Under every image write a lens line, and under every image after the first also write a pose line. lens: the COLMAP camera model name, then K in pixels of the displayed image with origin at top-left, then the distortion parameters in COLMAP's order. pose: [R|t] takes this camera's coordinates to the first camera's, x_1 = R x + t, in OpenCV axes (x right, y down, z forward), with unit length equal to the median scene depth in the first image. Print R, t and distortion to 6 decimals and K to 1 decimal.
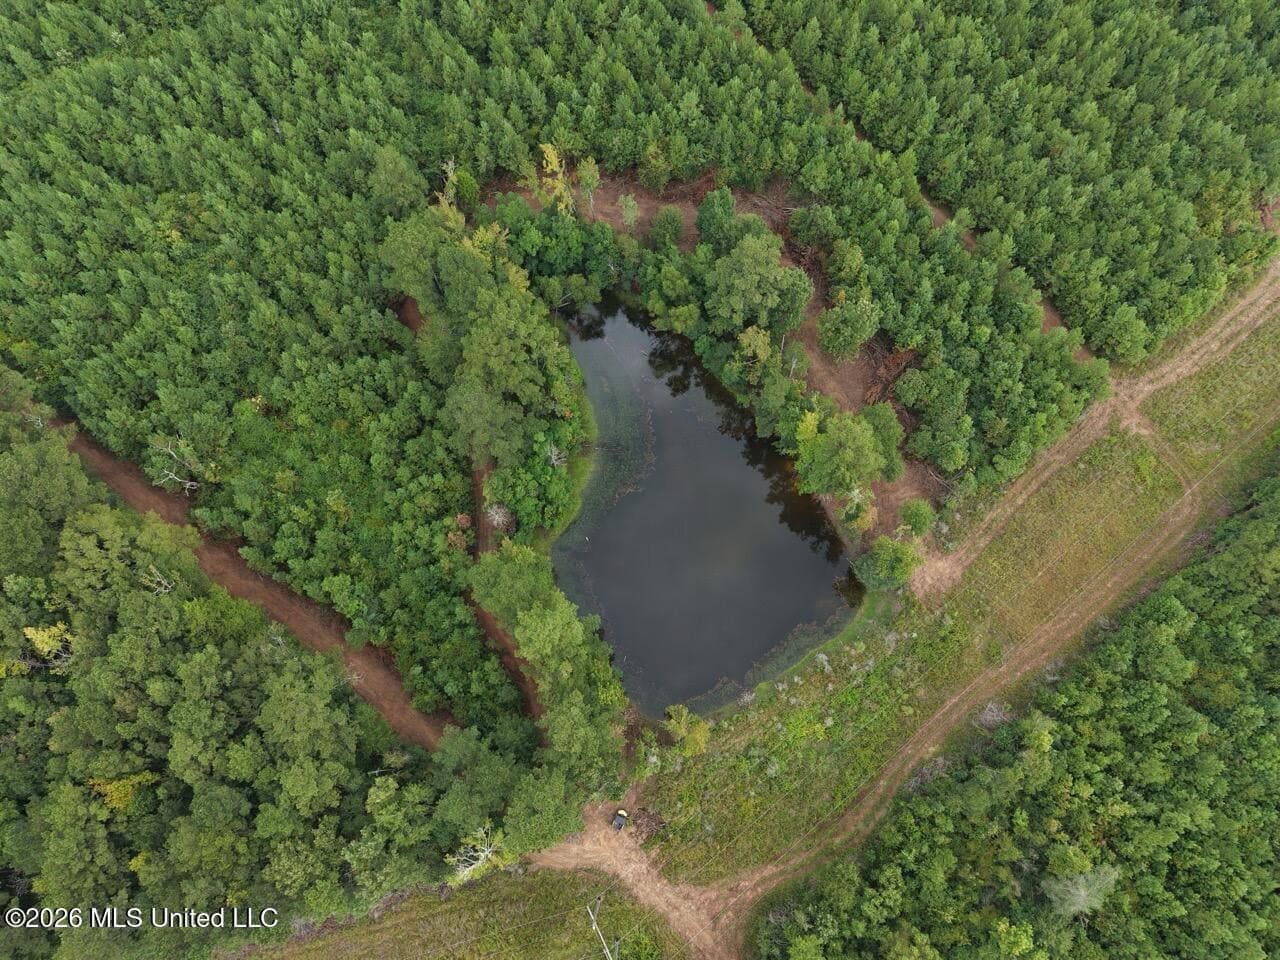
lens RADIAL K [[857.2, 0, 640.0], [0, 857.2, 480.0], [0, 0, 1]] dist [0.026600, -0.026078]
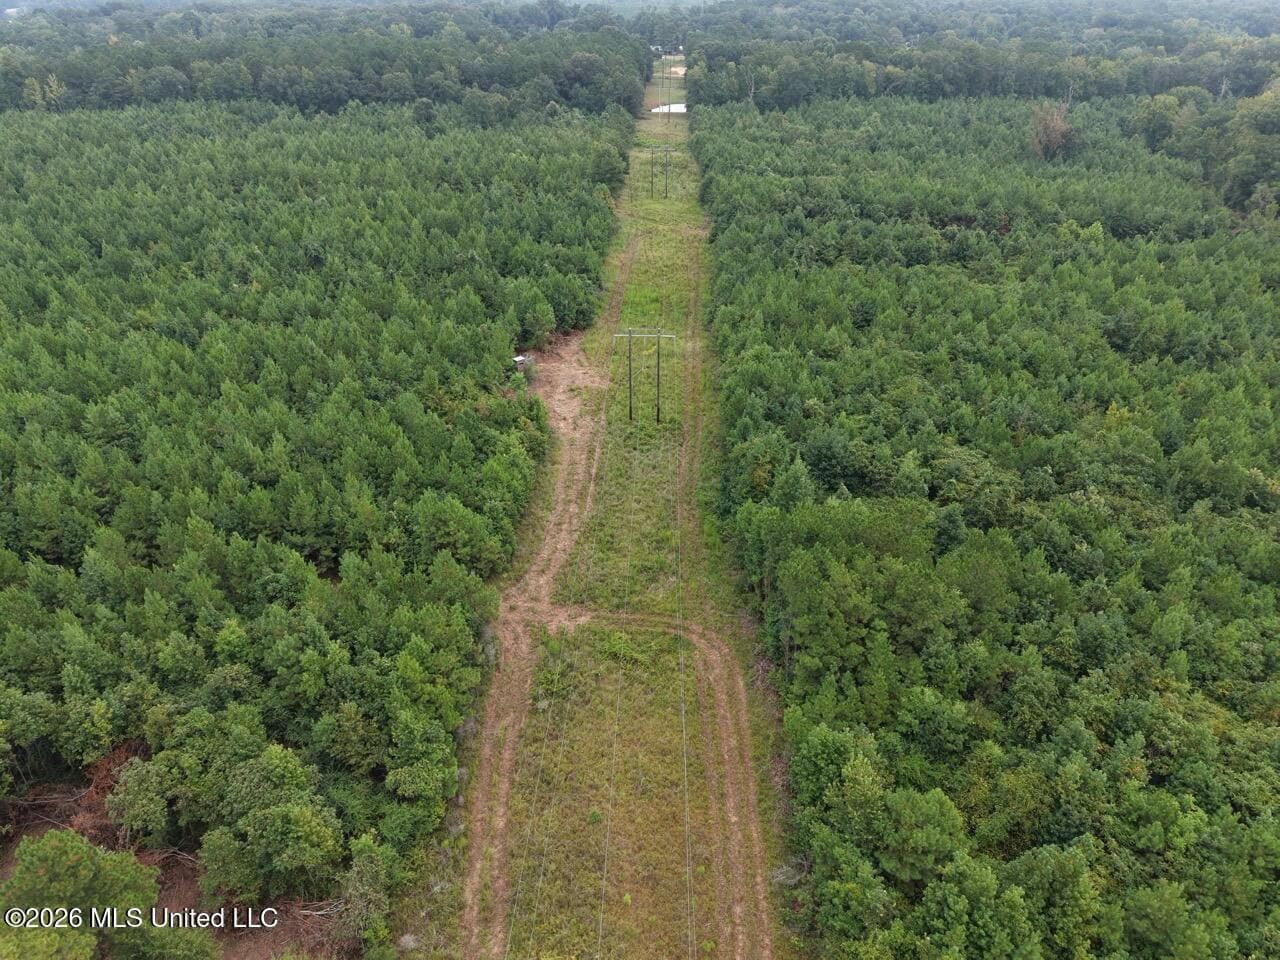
lens RADIAL K [[857.2, 0, 640.0], [0, 857.2, 480.0], [0, 0, 1]] dist [0.026600, -0.026078]
pose [[0.642151, -0.389164, 0.660449, 0.242912], [0.730538, 0.571733, -0.373410, 0.148434], [-0.232283, 0.722269, 0.651438, 0.518929]]
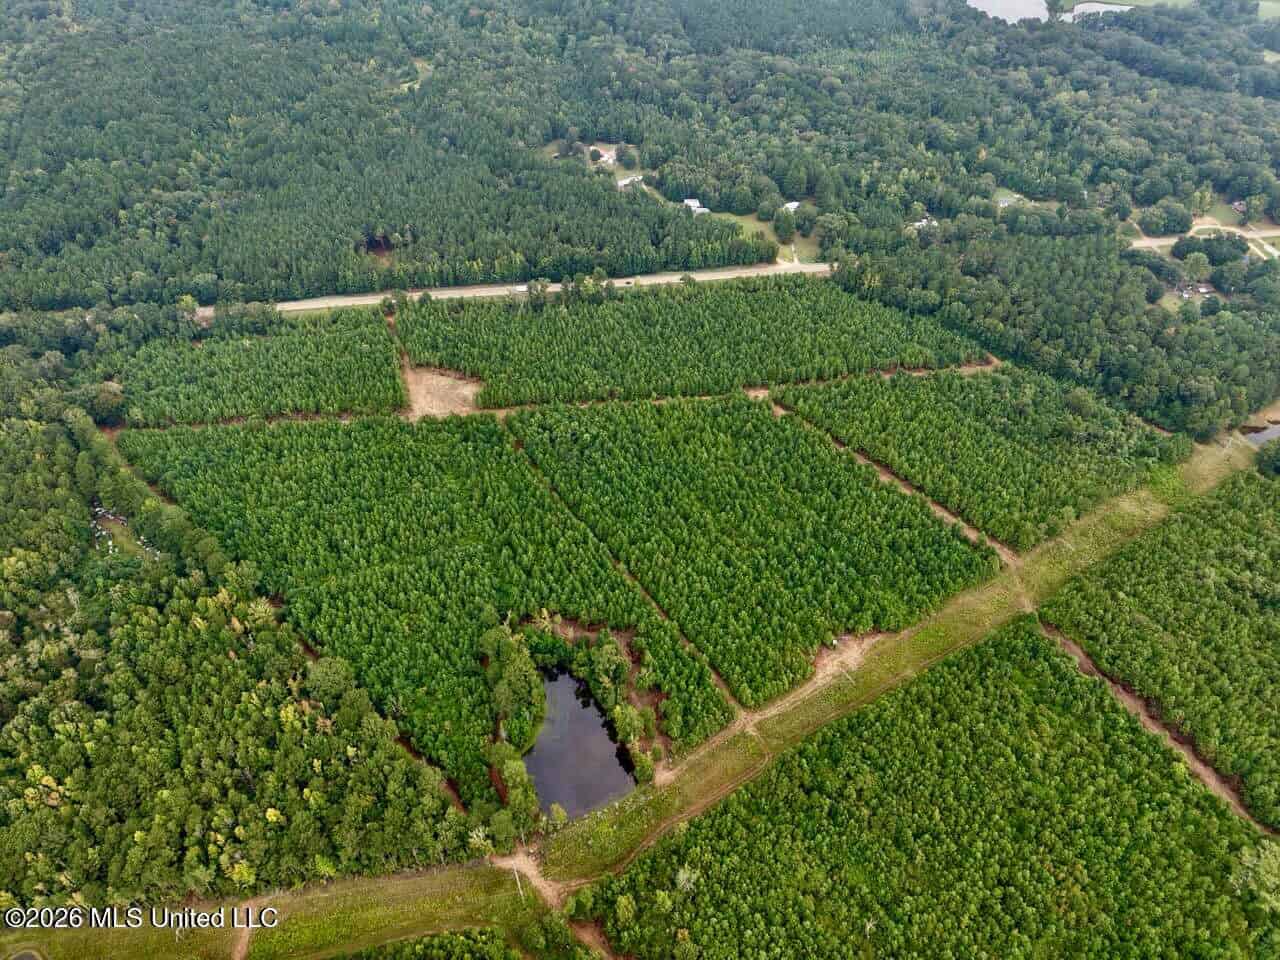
lens RADIAL K [[844.9, 0, 640.0], [0, 844.9, 480.0], [0, 0, 1]] dist [0.110313, -0.157044]
pose [[0.995104, 0.077828, -0.060915, 0.340541], [-0.097508, 0.873670, -0.476647, 0.541142], [0.016123, 0.480253, 0.876982, -1.641872]]
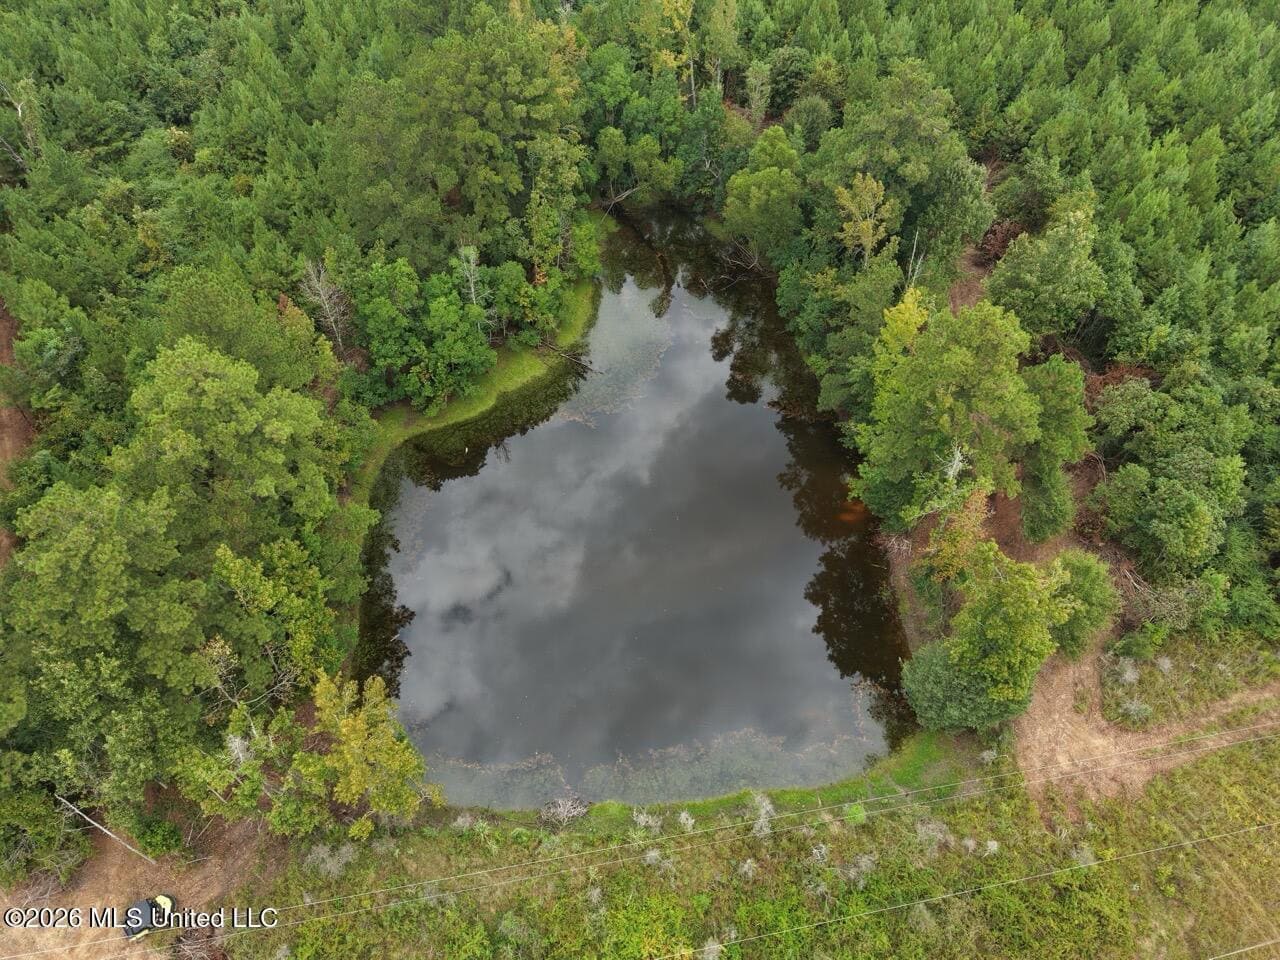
lens RADIAL K [[857.2, 0, 640.0], [0, 857.2, 480.0], [0, 0, 1]] dist [0.026600, -0.026078]
pose [[0.895526, 0.342913, -0.283627, 0.209069], [-0.426731, 0.842516, -0.328736, 0.221975], [0.126233, 0.415424, 0.900826, 0.496074]]
